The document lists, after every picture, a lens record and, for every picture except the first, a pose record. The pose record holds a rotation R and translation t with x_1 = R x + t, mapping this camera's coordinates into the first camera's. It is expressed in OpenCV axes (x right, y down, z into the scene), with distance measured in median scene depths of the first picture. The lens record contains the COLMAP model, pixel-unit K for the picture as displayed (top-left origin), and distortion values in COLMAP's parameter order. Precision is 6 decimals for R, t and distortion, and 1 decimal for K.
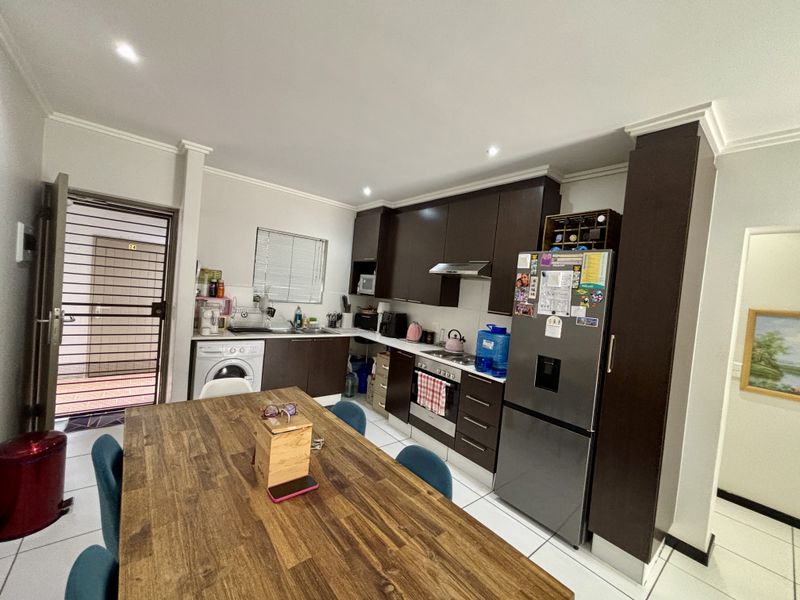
lens RADIAL K [[321.9, 0, 400.9], [0, 321.9, 297.3], [0, 0, 1]] dist [0.001656, -0.000471]
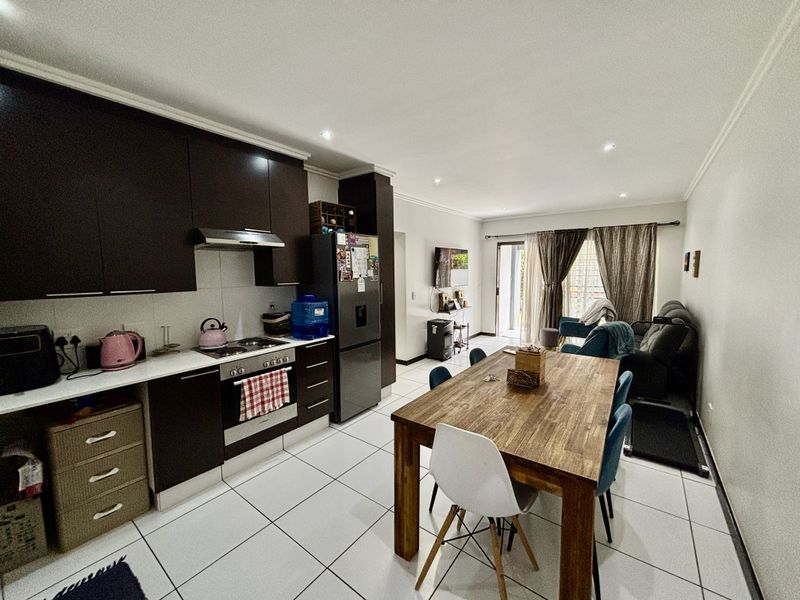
lens RADIAL K [[321.9, 0, 398.5], [0, 321.9, 298.6], [0, 0, 1]] dist [0.001656, -0.000471]
pose [[-0.232667, -0.179579, 0.955834, -0.958998], [0.011767, 0.982213, 0.187399, -0.119394], [-0.972485, 0.054849, -0.226415, 1.104286]]
